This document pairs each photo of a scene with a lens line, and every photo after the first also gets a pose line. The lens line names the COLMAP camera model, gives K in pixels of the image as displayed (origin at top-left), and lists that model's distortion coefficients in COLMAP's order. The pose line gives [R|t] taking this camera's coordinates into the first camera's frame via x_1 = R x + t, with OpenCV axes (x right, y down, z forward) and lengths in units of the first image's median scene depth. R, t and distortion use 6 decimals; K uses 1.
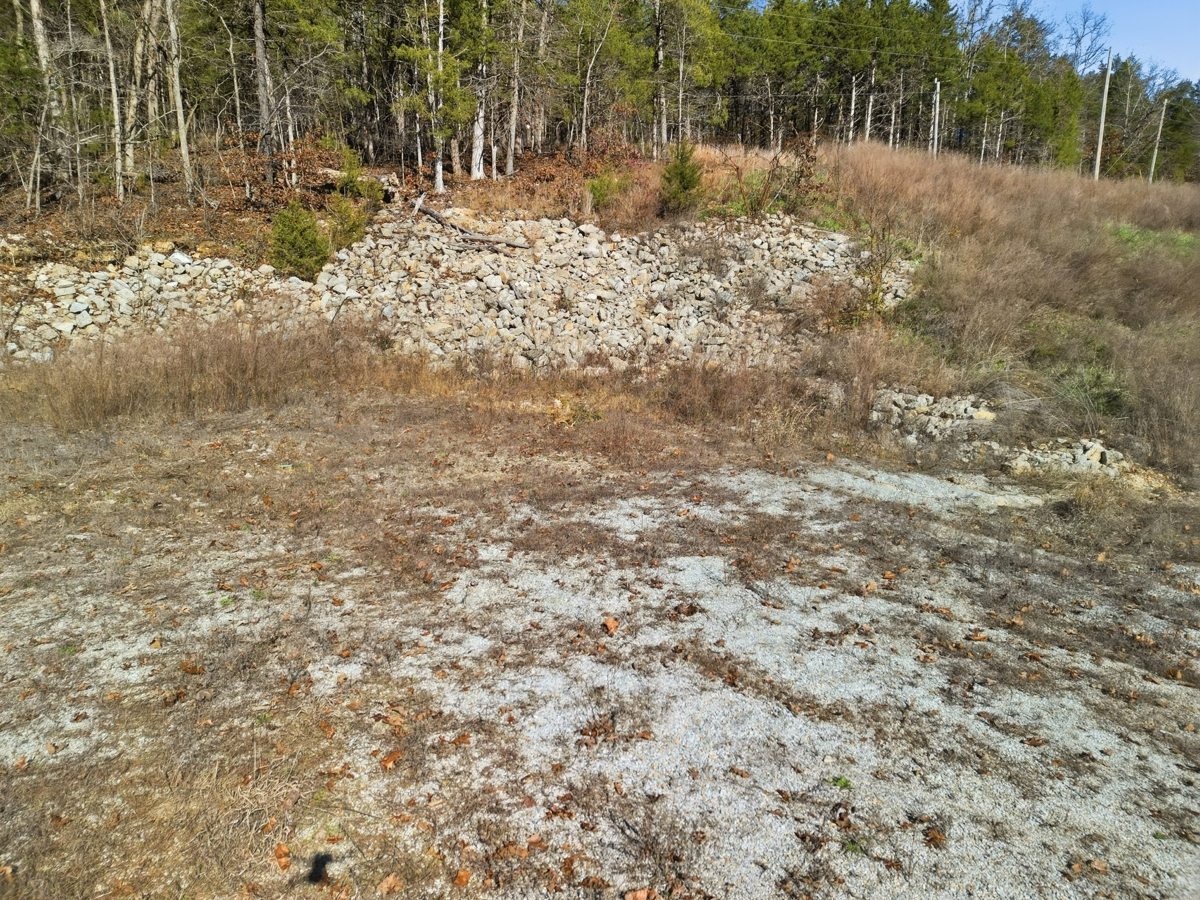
lens RADIAL K [[816.7, 0, 609.2], [0, 816.7, 450.8], [0, 0, 1]] dist [0.076718, -0.082223]
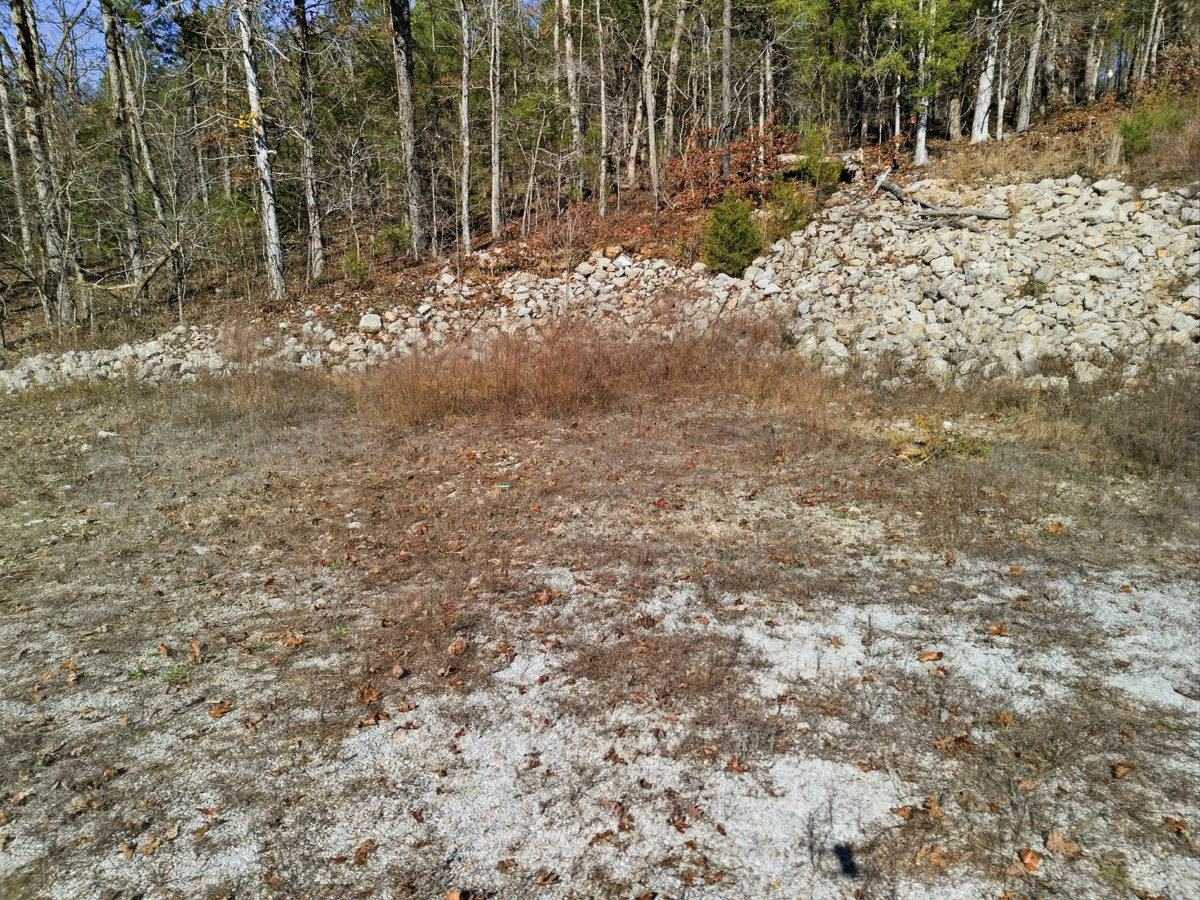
lens RADIAL K [[816.7, 0, 609.2], [0, 816.7, 450.8], [0, 0, 1]] dist [0.076718, -0.082223]
pose [[0.796066, 0.081921, -0.599640, 0.098903], [-0.079464, 0.996367, 0.030626, -0.025592], [0.599970, 0.023269, 0.799684, 0.171295]]
